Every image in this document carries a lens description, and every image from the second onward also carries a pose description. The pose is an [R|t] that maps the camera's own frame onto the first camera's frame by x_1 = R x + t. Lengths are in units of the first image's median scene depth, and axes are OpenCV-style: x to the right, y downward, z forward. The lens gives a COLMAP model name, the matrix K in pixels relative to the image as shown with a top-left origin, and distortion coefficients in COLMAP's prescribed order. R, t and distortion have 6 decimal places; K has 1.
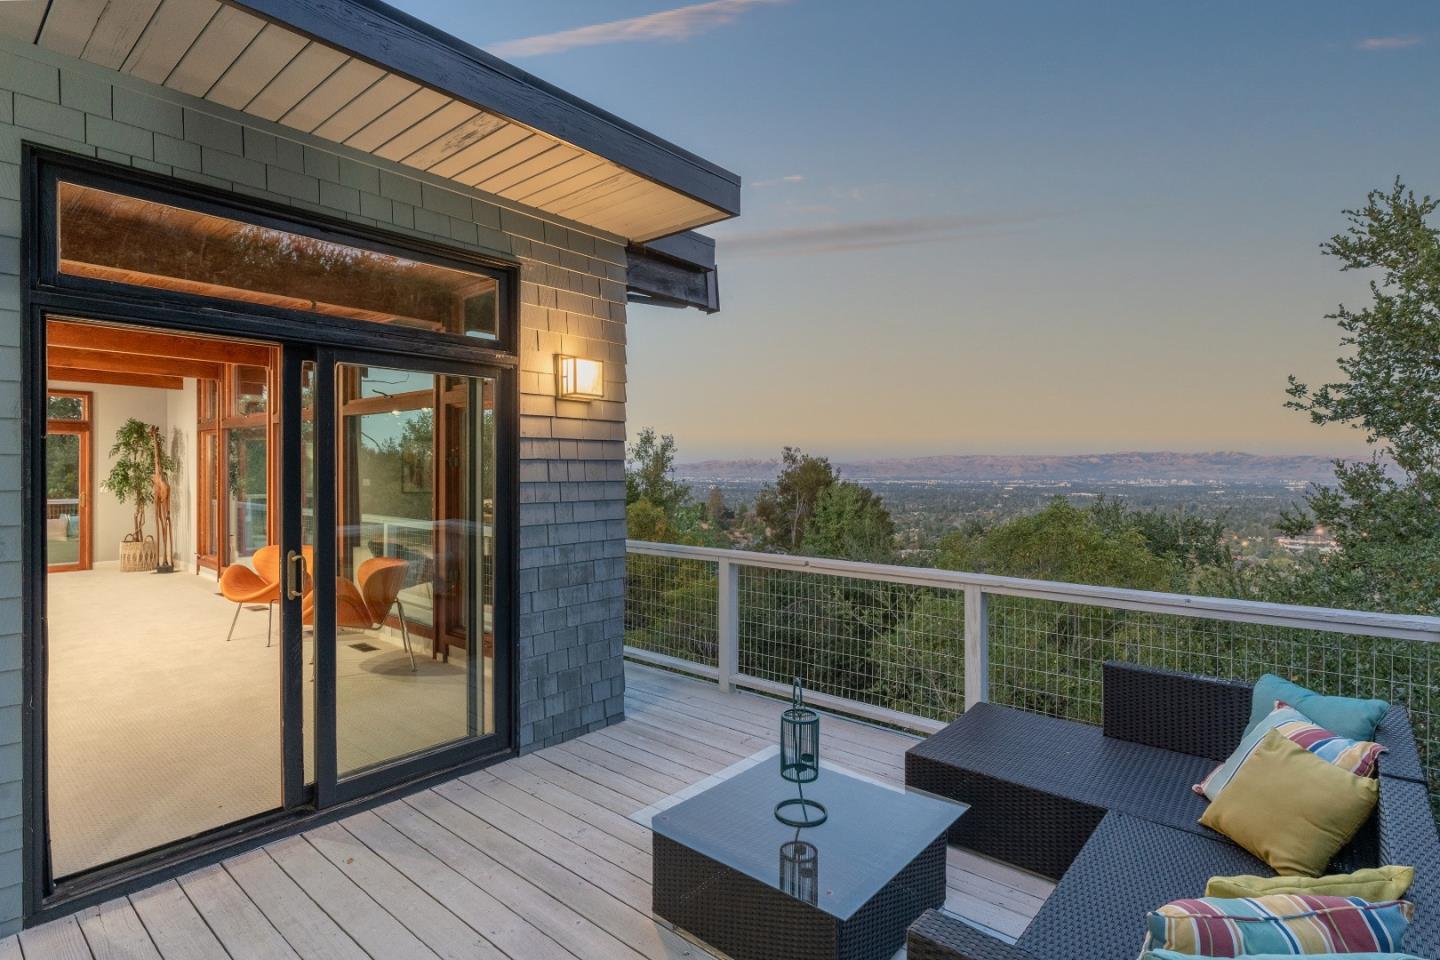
lens RADIAL K [[730.0, 0, 712.1], [0, 730.0, 474.3], [0, 0, 1]] dist [-0.001305, -0.000226]
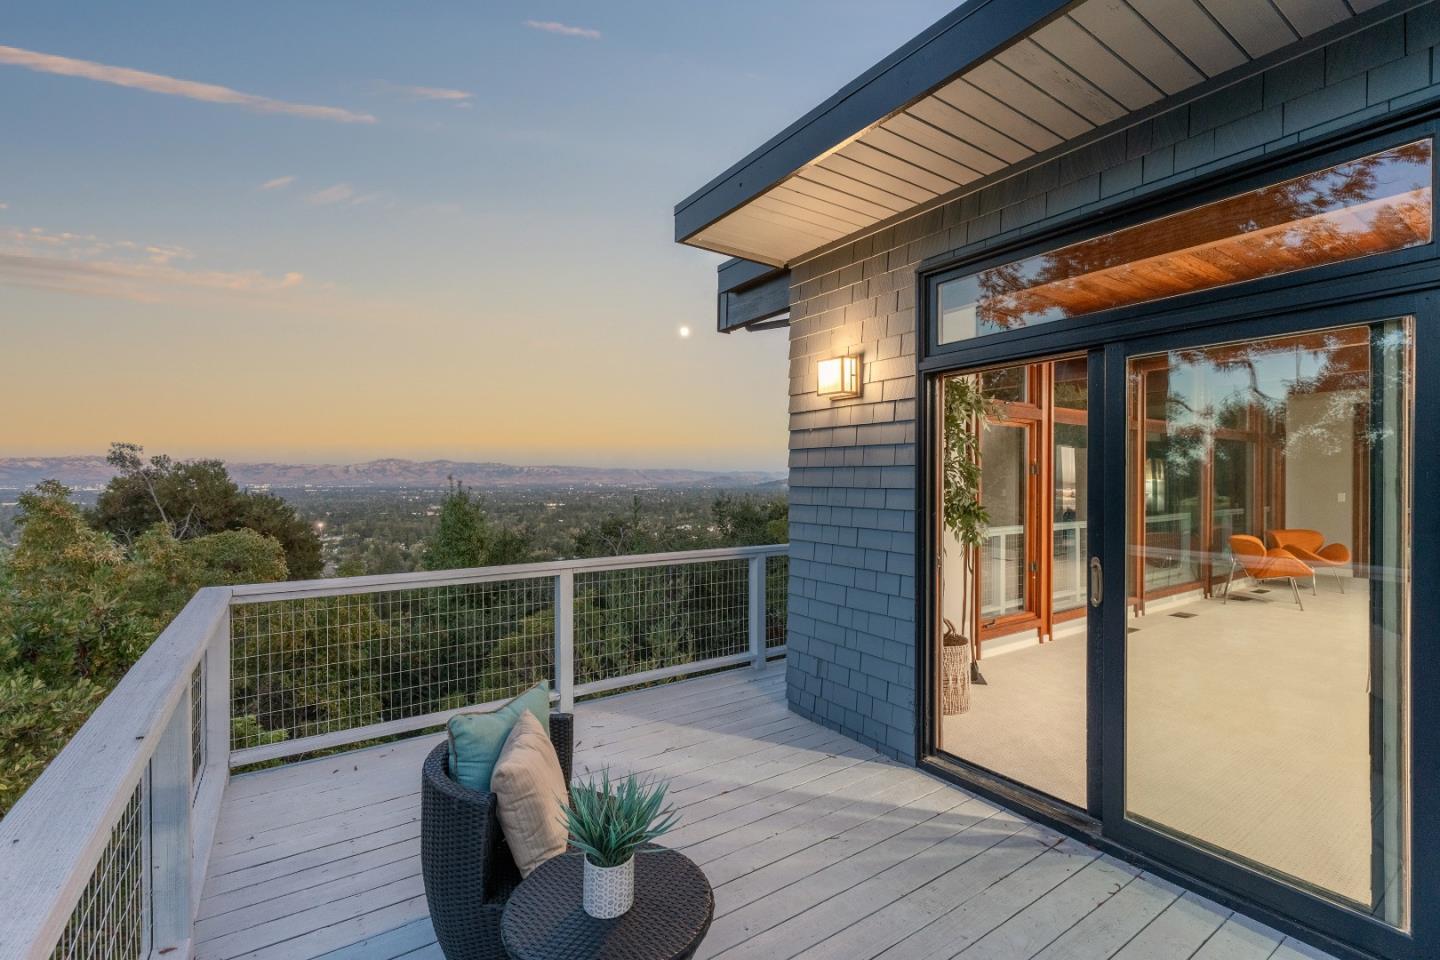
lens RADIAL K [[621.1, 0, 711.4], [0, 621.1, 478.6], [0, 0, 1]] dist [-0.000247, -0.000021]
pose [[0.264321, -0.010720, 0.964375, -0.572437], [0.010888, 0.999908, 0.008131, -0.005202], [-0.964373, 0.008351, 0.264414, 0.494100]]
